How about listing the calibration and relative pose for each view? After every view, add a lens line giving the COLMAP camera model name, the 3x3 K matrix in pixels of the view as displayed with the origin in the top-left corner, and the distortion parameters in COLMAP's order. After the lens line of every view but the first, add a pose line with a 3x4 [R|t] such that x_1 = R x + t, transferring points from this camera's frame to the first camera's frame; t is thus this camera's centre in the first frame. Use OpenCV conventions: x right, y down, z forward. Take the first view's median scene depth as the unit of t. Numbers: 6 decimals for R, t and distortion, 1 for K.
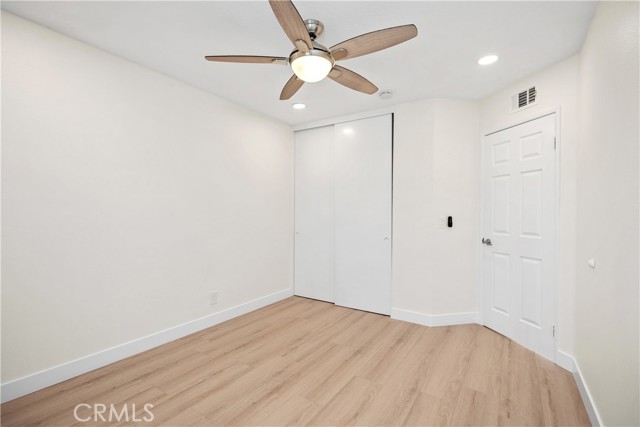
lens RADIAL K [[287.9, 0, 319.2], [0, 287.9, 212.8], [0, 0, 1]] dist [0.000750, -0.000214]
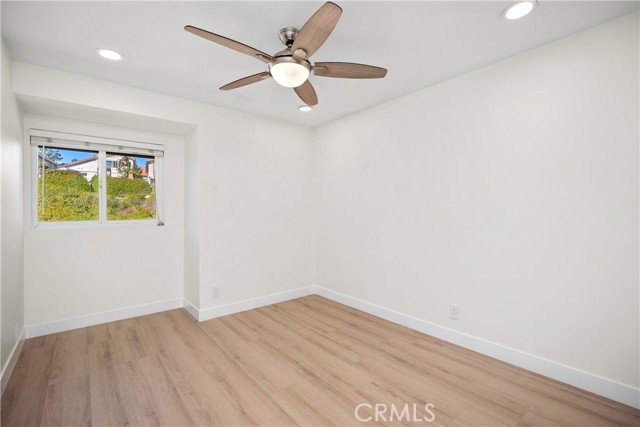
lens RADIAL K [[287.9, 0, 321.6], [0, 287.9, 212.5], [0, 0, 1]] dist [0.000750, -0.000214]
pose [[-0.274082, -0.000644, -0.961706, 0.758630], [-0.004931, 0.999988, 0.000735, 0.001217], [0.961694, 0.004943, -0.274081, 1.139950]]
